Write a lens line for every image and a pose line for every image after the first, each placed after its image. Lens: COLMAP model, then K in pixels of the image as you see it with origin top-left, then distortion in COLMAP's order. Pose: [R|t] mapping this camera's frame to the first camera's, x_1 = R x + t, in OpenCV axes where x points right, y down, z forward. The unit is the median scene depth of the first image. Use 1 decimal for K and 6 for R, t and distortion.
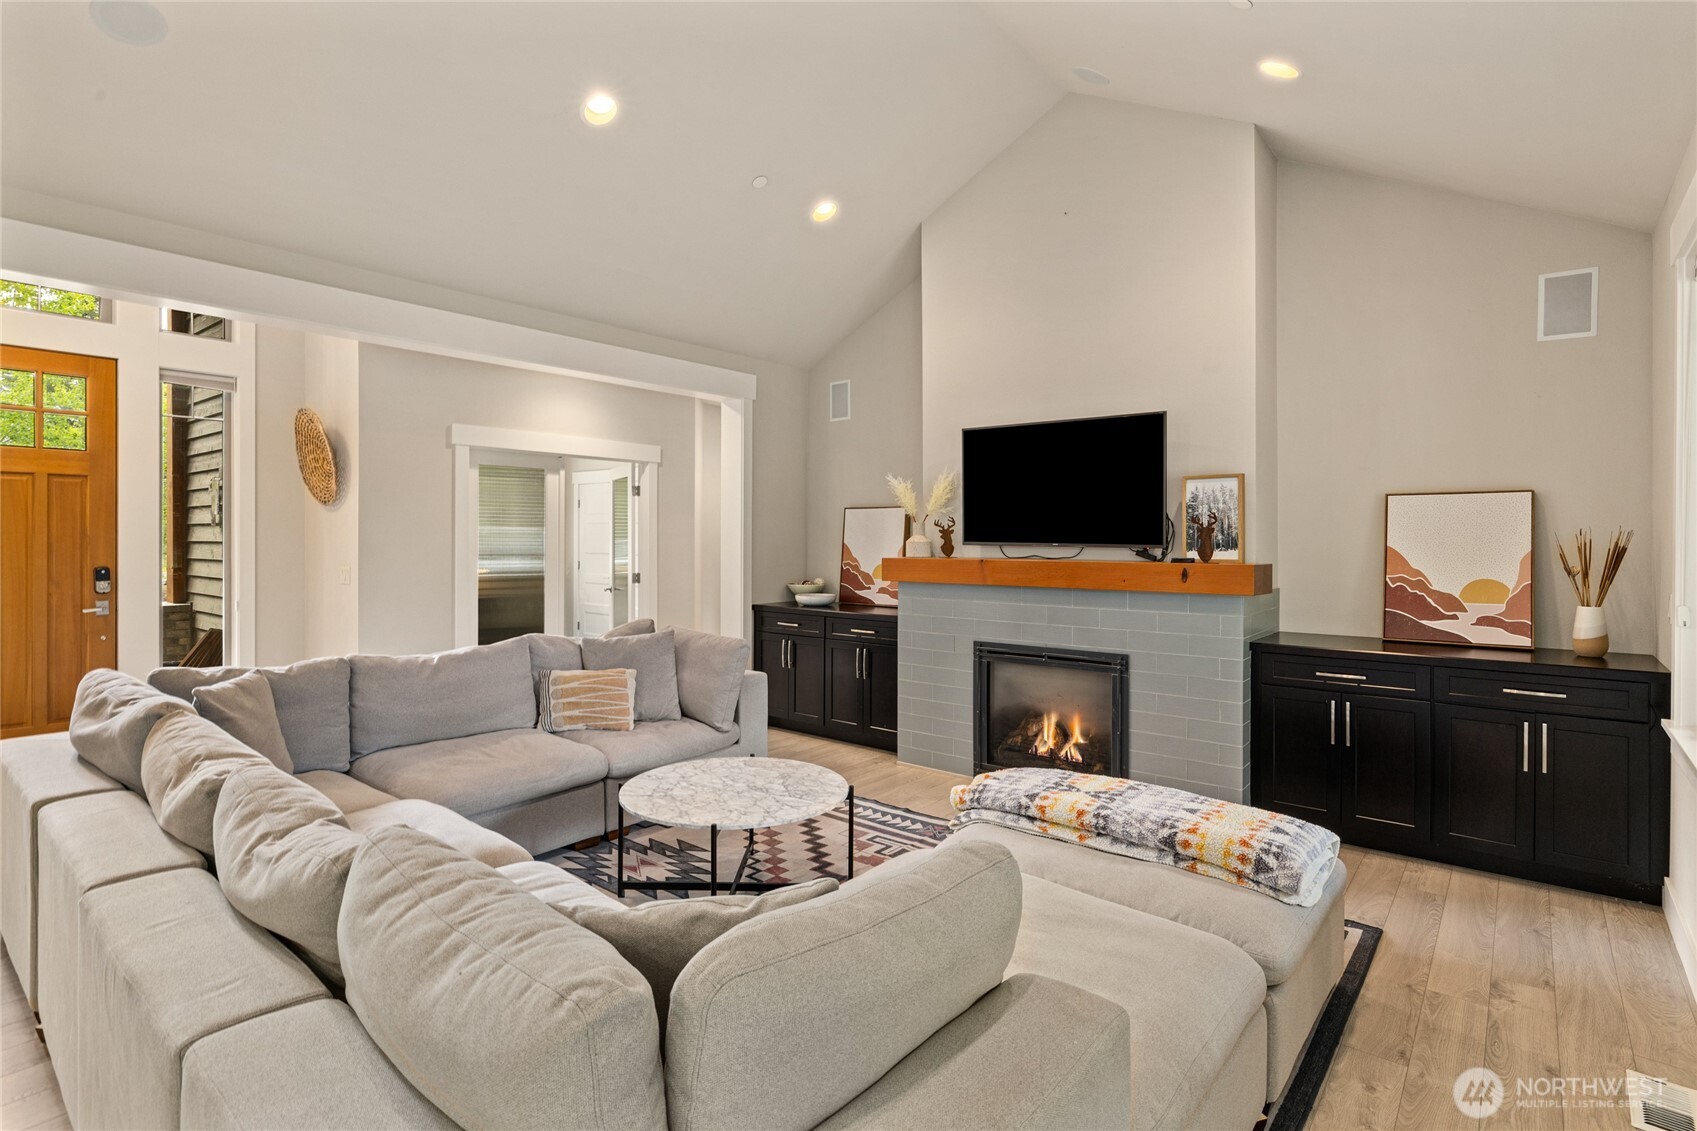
lens RADIAL K [[840.9, 0, 846.6], [0, 840.9, 538.6], [0, 0, 1]] dist [-0.003789, -0.000033]
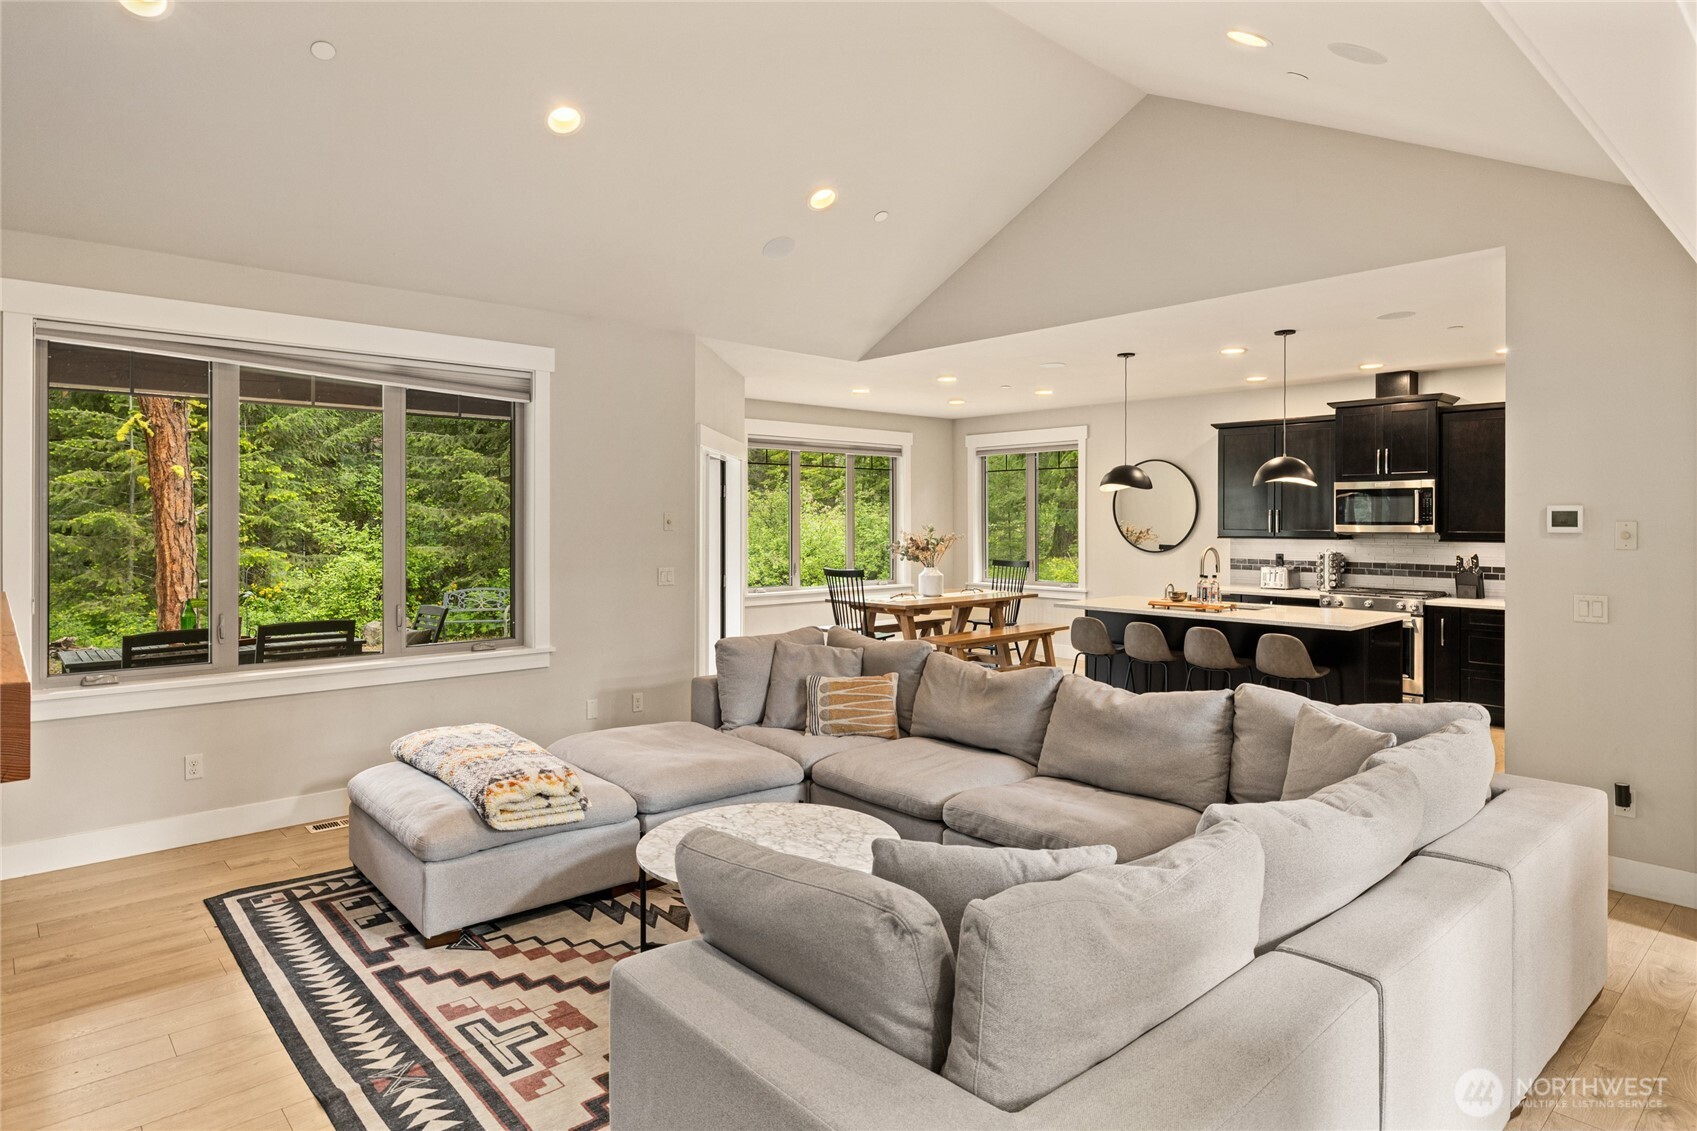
lens RADIAL K [[965.3, 0, 853.0], [0, 965.3, 520.2], [0, 0, 1]] dist [0.001405, 0.000252]
pose [[-0.989182, -0.005321, 0.146600, -0.280831], [-0.004800, 0.999981, 0.003908, -0.030119], [-0.146618, 0.003162, -0.989188, 1.536847]]
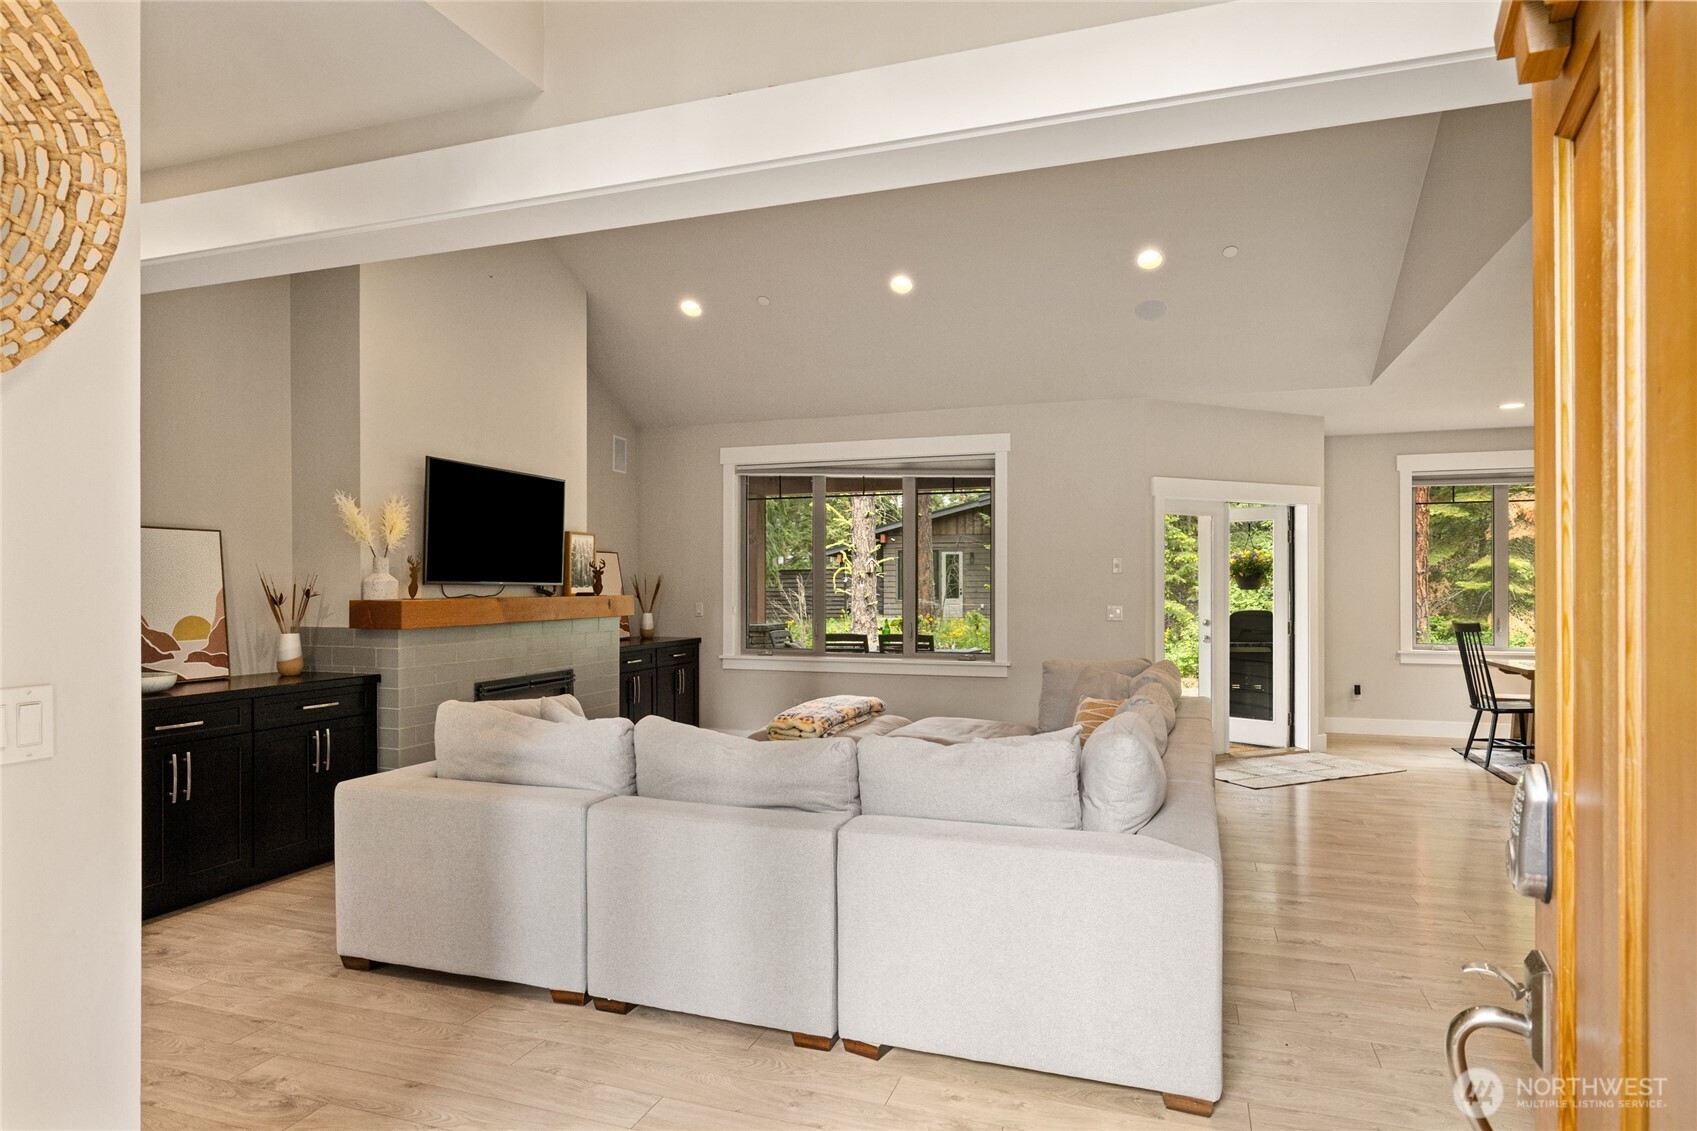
lens RADIAL K [[962.2, 0, 846.9], [0, 962.2, 585.7], [0, 0, 1]] dist [0.001234, -0.000070]
pose [[-0.340564, -0.003875, 0.940213, -1.215810], [0.002236, 0.999985, 0.004931, 0.005362], [-0.940219, 0.003782, -0.340551, 1.136800]]
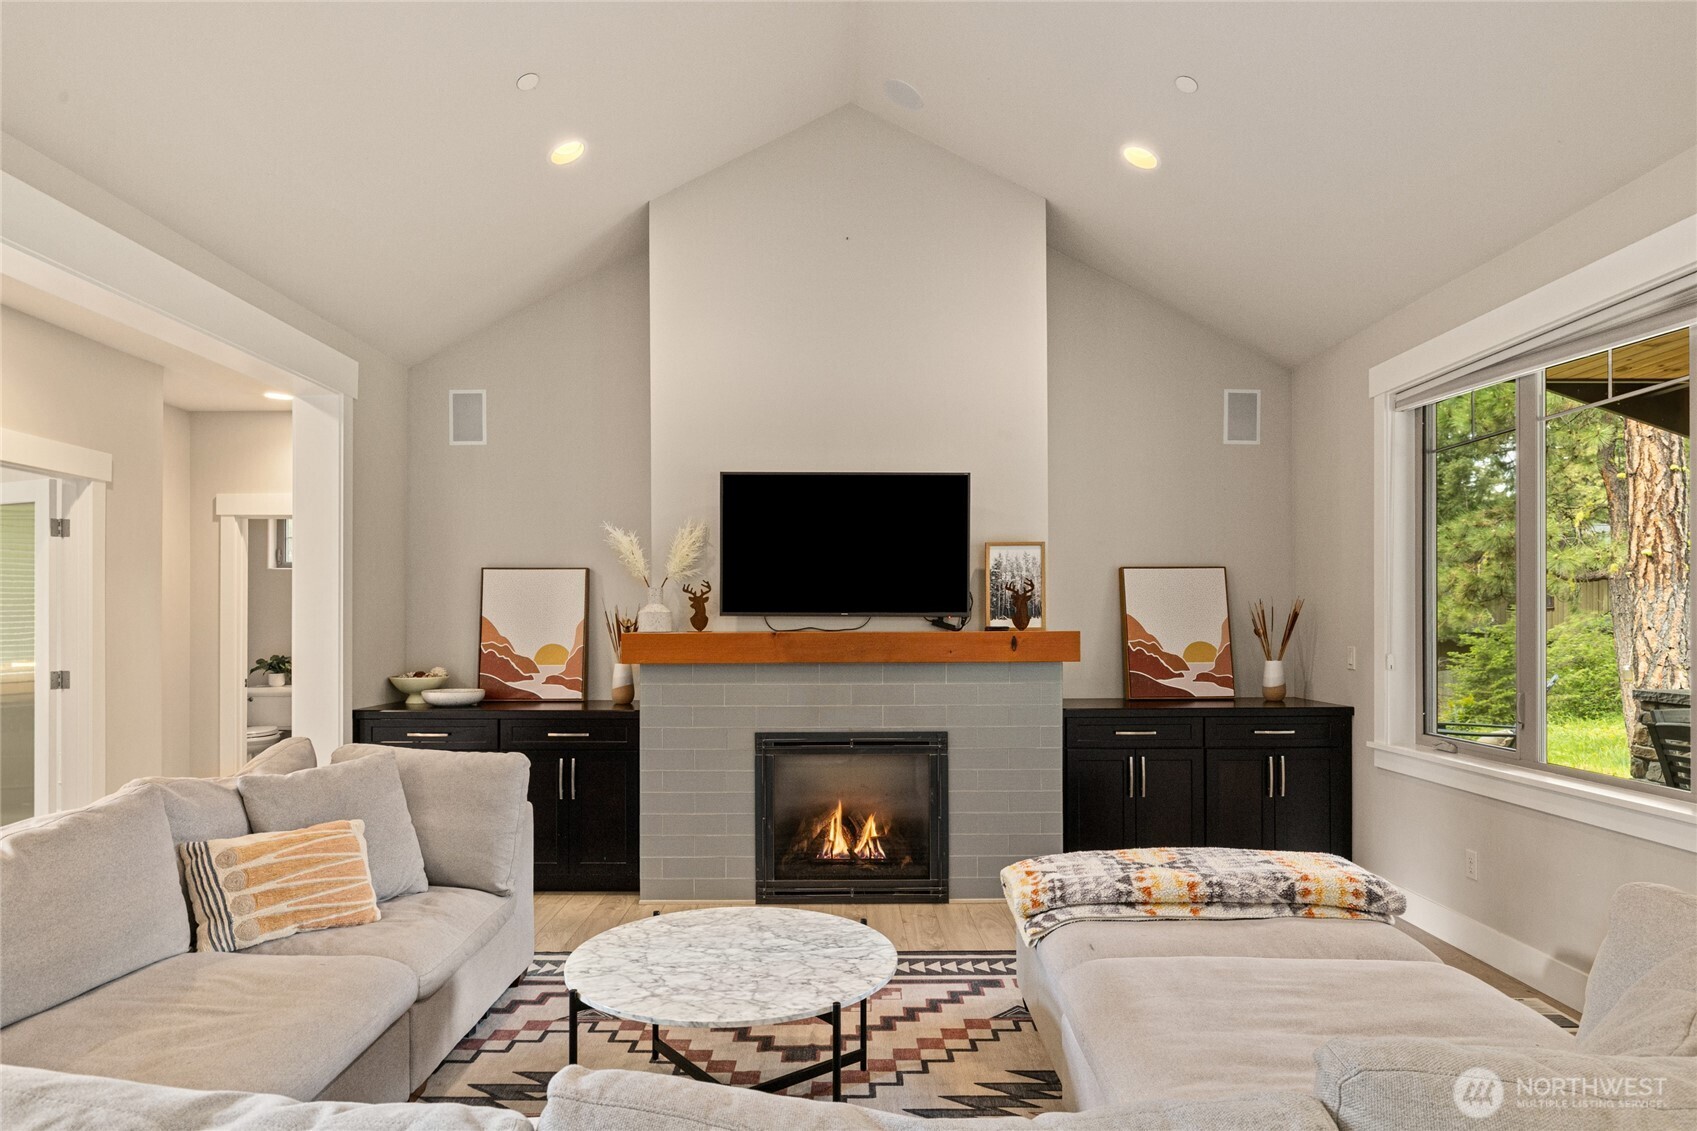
lens RADIAL K [[975.8, 0, 850.0], [0, 975.8, 611.8], [0, 0, 1]] dist [0.000888, -0.000849]
pose [[0.766399, 0.002498, 0.642360, -0.451440], [0.004962, 0.999940, -0.009808, 0.016464], [-0.642346, 0.010704, 0.766340, 0.249173]]
